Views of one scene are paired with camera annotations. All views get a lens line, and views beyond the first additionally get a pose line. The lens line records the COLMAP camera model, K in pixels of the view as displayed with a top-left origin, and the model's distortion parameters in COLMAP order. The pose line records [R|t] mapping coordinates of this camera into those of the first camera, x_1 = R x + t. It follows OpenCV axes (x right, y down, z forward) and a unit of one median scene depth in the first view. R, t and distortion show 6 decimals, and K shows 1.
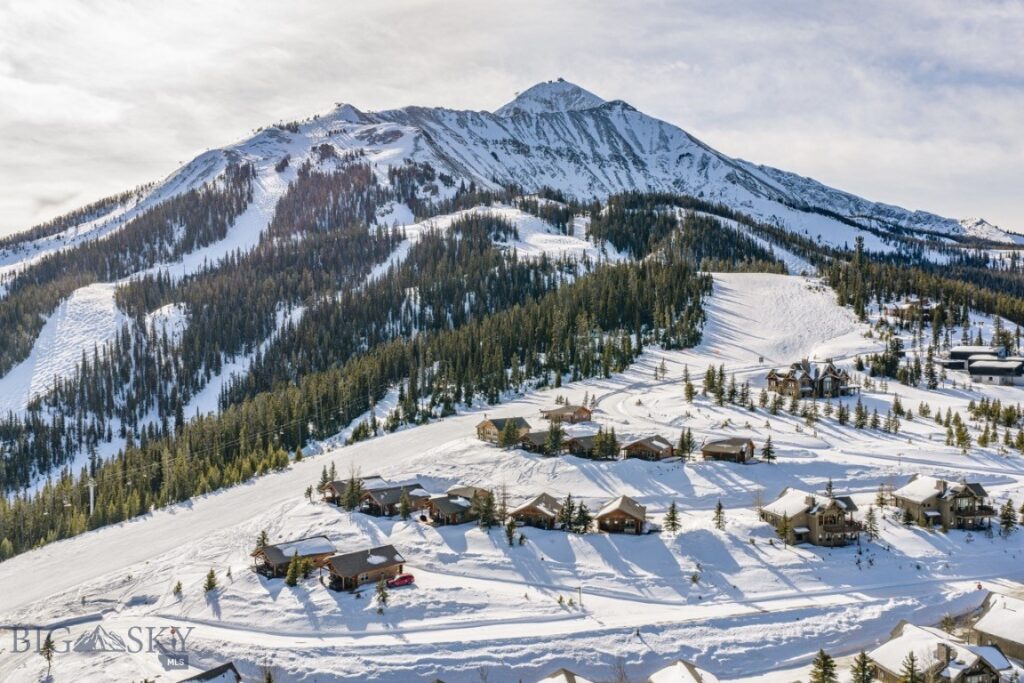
lens RADIAL K [[835.2, 0, 513.1], [0, 835.2, 340.6], [0, 0, 1]] dist [0.015114, -0.026369]
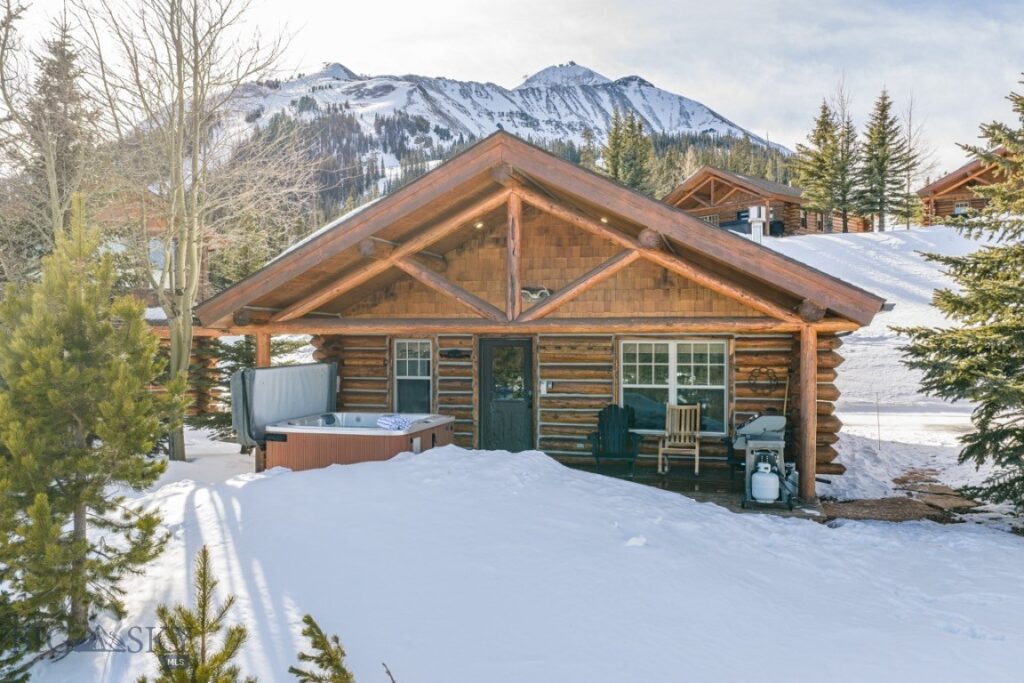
lens RADIAL K [[835.2, 0, 510.9], [0, 835.2, 342.7], [0, 0, 1]] dist [0.015114, -0.026369]
pose [[0.999909, 0.004485, -0.012752, 0.002388], [-0.004565, 0.999970, -0.006246, 0.023705], [0.012723, 0.006304, 0.999899, 0.109882]]
